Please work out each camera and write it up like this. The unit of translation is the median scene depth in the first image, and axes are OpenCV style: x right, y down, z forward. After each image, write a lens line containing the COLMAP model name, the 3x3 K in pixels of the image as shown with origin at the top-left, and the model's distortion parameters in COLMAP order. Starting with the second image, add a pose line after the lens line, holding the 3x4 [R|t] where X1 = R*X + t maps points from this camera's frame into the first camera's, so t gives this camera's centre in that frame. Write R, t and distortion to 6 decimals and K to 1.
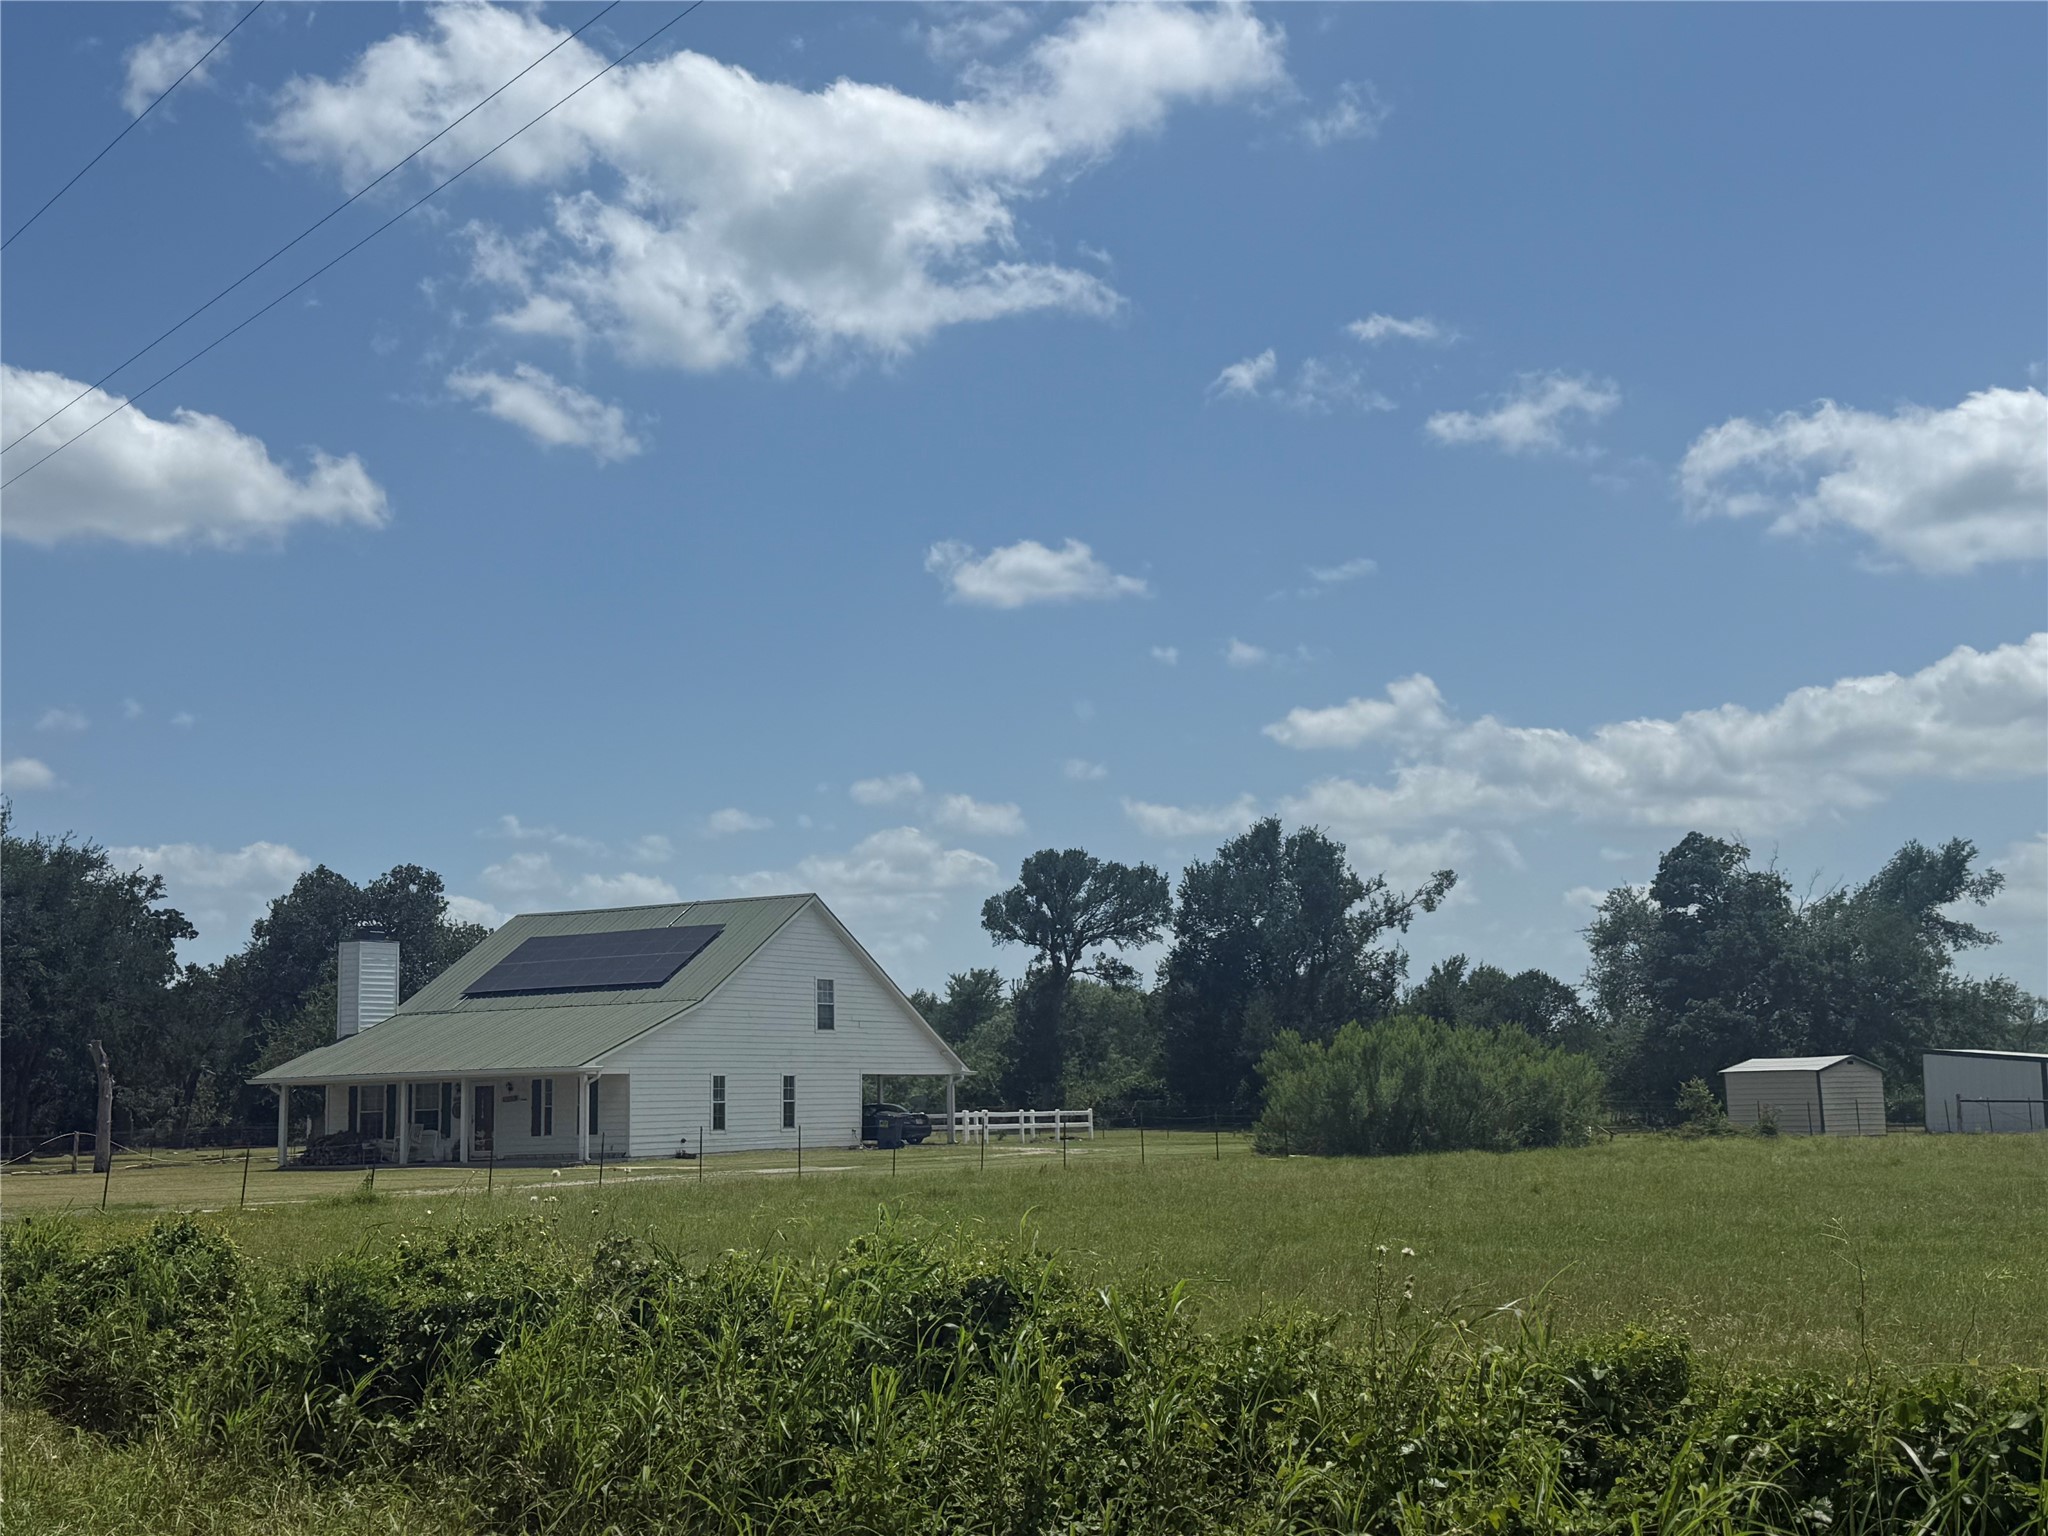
lens RADIAL K [[2448.3, 0, 1040.0], [0, 2448.3, 775.1], [0, 0, 1]] dist [0.020737, -0.060263]
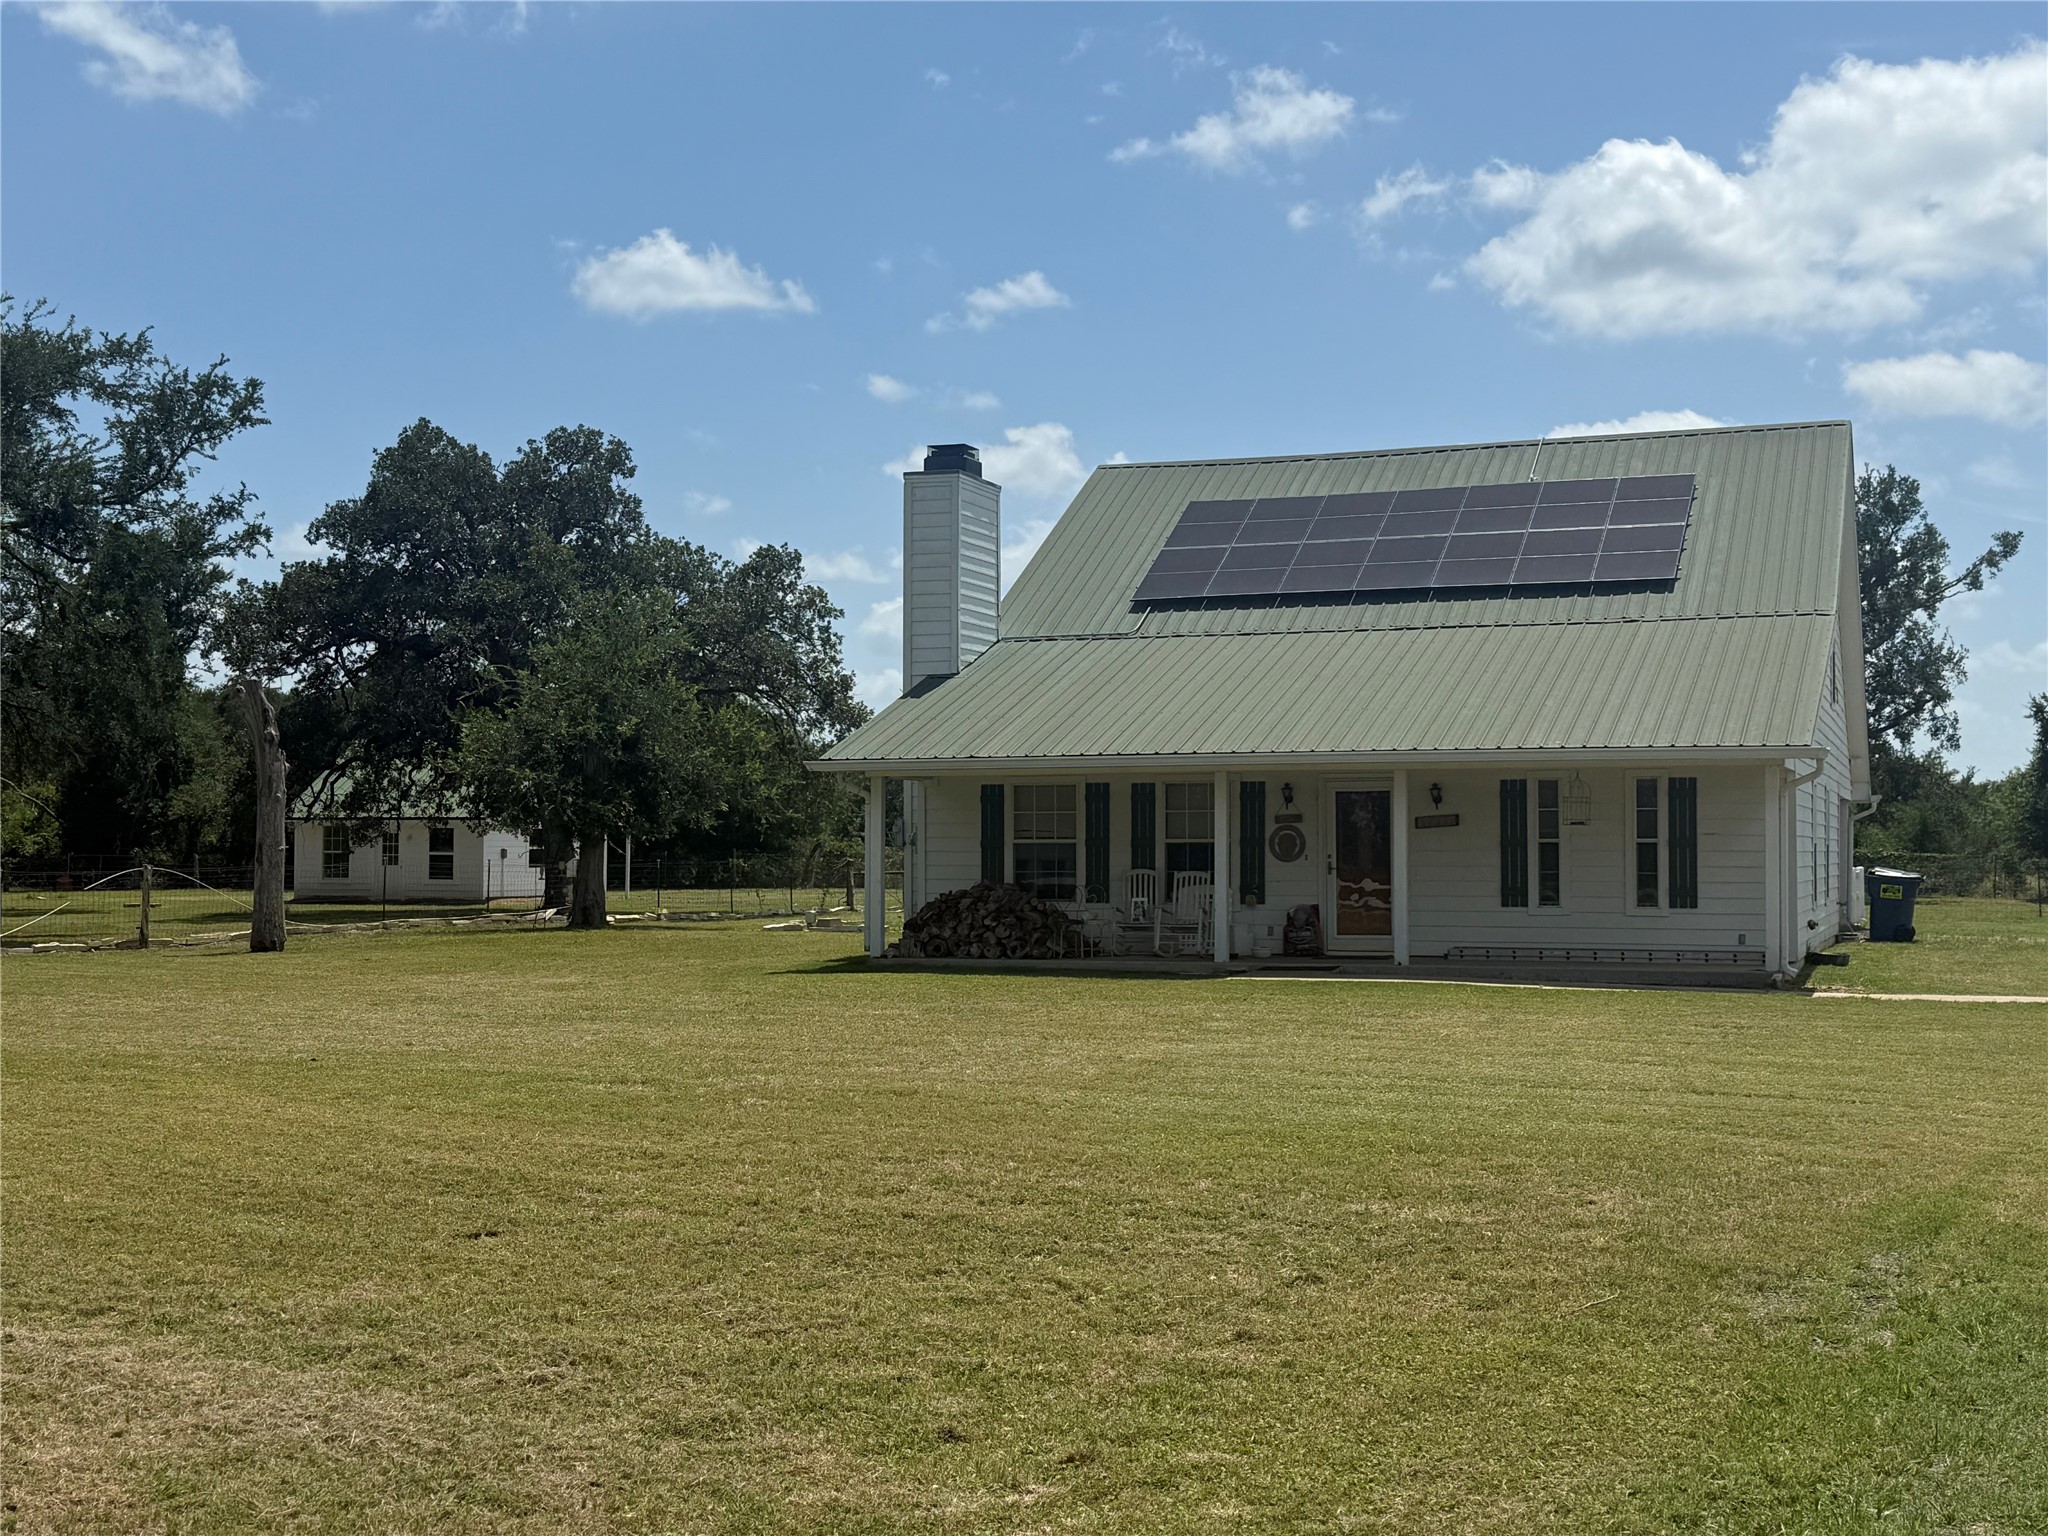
lens RADIAL K [[2524.0, 0, 1051.0], [0, 2524.0, 794.2], [0, 0, 1]] dist [0.207639, -0.482458]
pose [[0.987162, 0.027626, 0.157313, -0.277077], [-0.044716, 0.993343, 0.106160, 0.062774], [-0.153333, -0.111832, 0.981826, 0.430598]]
